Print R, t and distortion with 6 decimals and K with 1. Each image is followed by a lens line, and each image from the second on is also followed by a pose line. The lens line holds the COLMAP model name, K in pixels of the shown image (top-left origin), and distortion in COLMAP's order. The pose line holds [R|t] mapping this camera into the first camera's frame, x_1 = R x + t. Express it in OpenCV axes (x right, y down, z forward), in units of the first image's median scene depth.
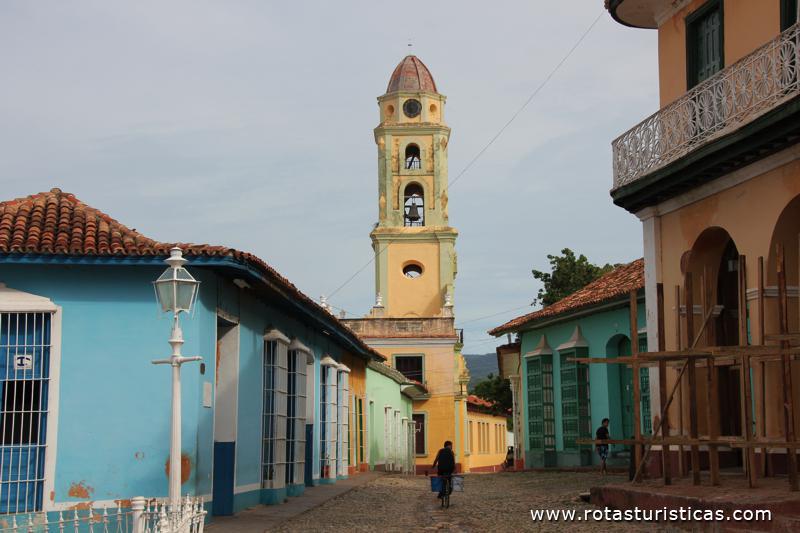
lens RADIAL K [[1673.6, 0, 400.0], [0, 1673.6, 266.5], [0, 0, 1]] dist [0.385636, 0.261681]
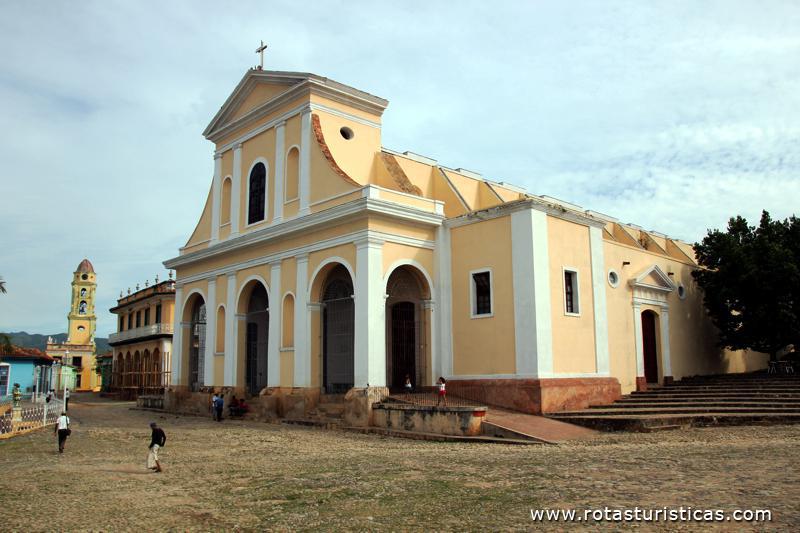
lens RADIAL K [[703.6, 0, 400.0], [0, 703.6, 266.5], [0, 0, 1]] dist [-0.147166, 0.189514]
pose [[0.907601, 0.073281, 0.413390, 0.009425], [-0.047727, 0.996275, -0.071823, -0.049680], [-0.417113, 0.045457, 0.907717, -0.428582]]
